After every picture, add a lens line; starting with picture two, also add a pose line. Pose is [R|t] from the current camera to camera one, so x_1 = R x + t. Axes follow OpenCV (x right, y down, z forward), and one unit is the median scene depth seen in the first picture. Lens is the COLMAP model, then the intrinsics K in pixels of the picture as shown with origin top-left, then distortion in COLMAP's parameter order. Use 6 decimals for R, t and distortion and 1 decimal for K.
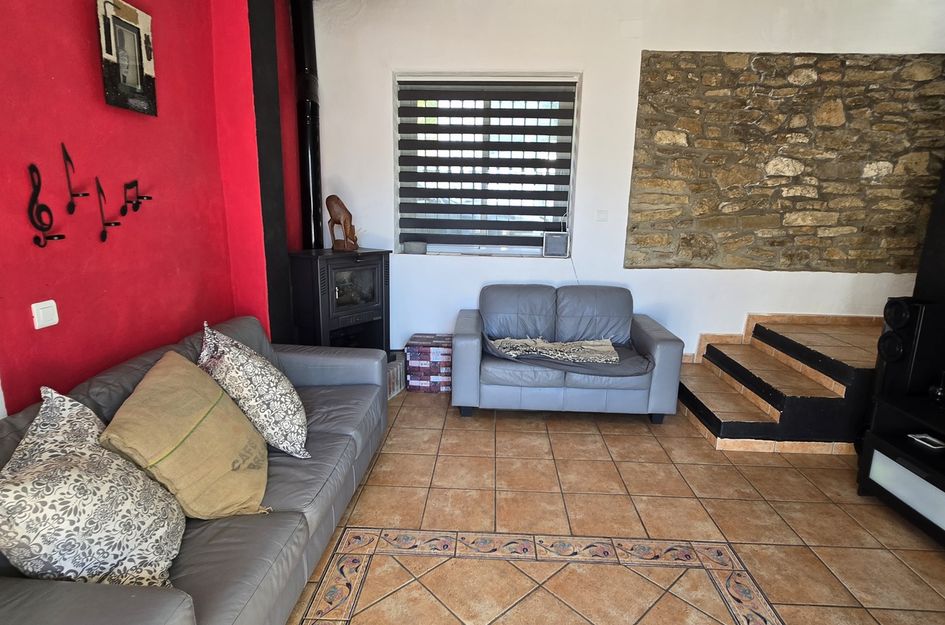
lens RADIAL K [[497.8, 0, 469.0], [0, 497.8, 315.3], [0, 0, 1]] dist [-0.006320, -0.001977]
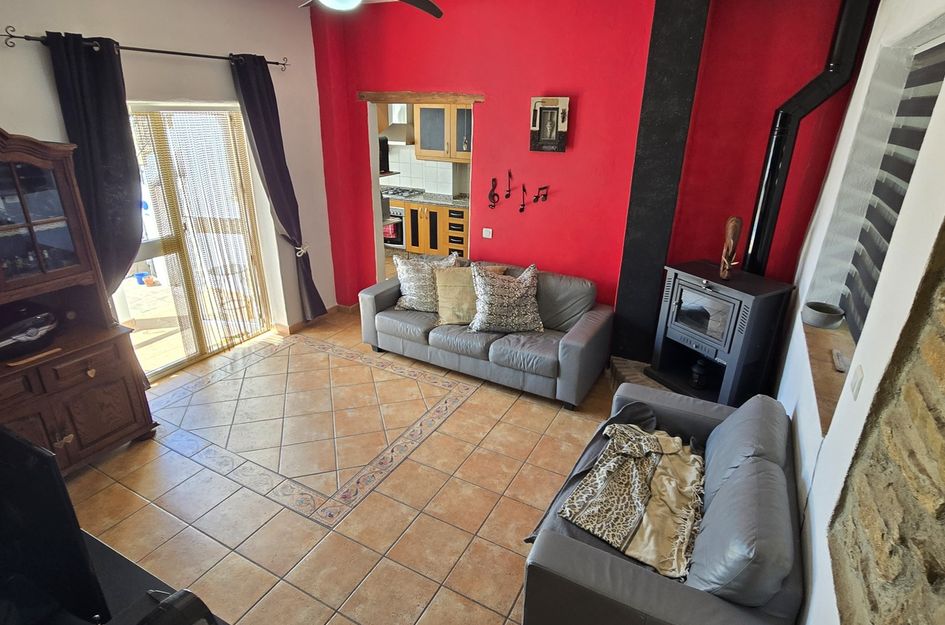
lens RADIAL K [[497.8, 0, 469.0], [0, 497.8, 315.3], [0, 0, 1]] dist [-0.006320, -0.001977]
pose [[-0.432373, 0.314055, -0.845235, 0.746209], [-0.224897, 0.870201, 0.438375, -0.359876], [0.873198, 0.379632, -0.305621, 0.884234]]
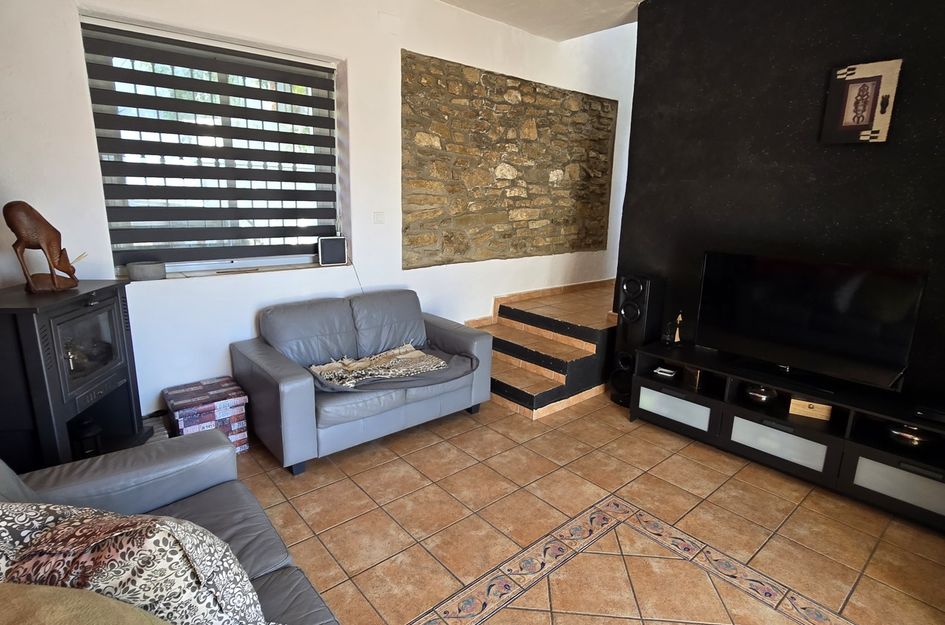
lens RADIAL K [[497.8, 0, 469.0], [0, 497.8, 315.3], [0, 0, 1]] dist [-0.006320, -0.001977]
pose [[0.725556, -0.163810, 0.668382, -0.287195], [0.142358, 0.985975, 0.087111, -0.077782], [-0.673277, 0.031945, 0.738700, 0.194841]]
